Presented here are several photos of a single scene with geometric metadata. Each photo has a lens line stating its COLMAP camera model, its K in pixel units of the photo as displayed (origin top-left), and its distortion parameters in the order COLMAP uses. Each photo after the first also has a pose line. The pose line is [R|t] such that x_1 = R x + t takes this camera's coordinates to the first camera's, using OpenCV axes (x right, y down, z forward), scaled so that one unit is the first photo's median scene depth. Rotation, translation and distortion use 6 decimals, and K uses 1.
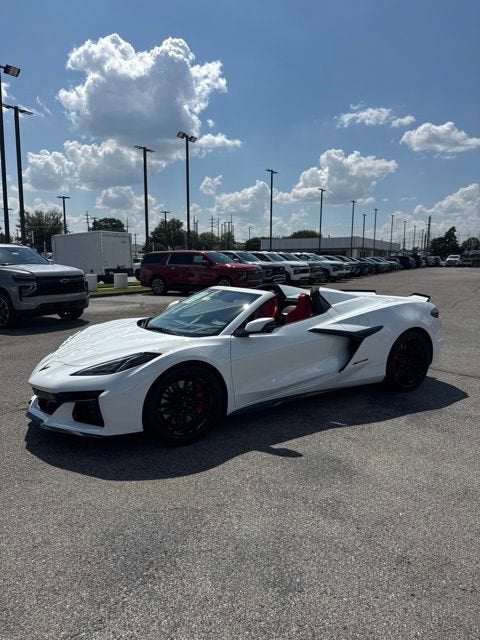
lens RADIAL K [[448.5, 0, 237.8], [0, 448.5, 320.2], [0, 0, 1]] dist [0.154193, -0.332781]
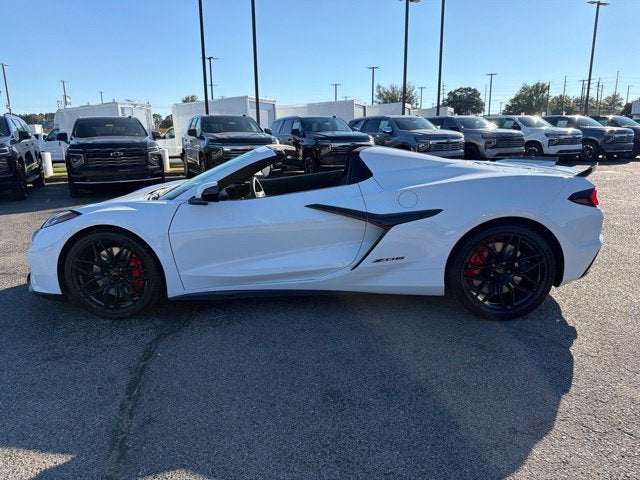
lens RADIAL K [[450.3, 0, 320.0], [0, 450.3, 240.0], [0, 0, 1]] dist [0.069874, -0.104213]
pose [[0.838558, 0.120105, -0.531409, 0.254617], [-0.065502, 0.990548, 0.120515, -0.005002], [0.540860, -0.066250, 0.838499, 0.184269]]
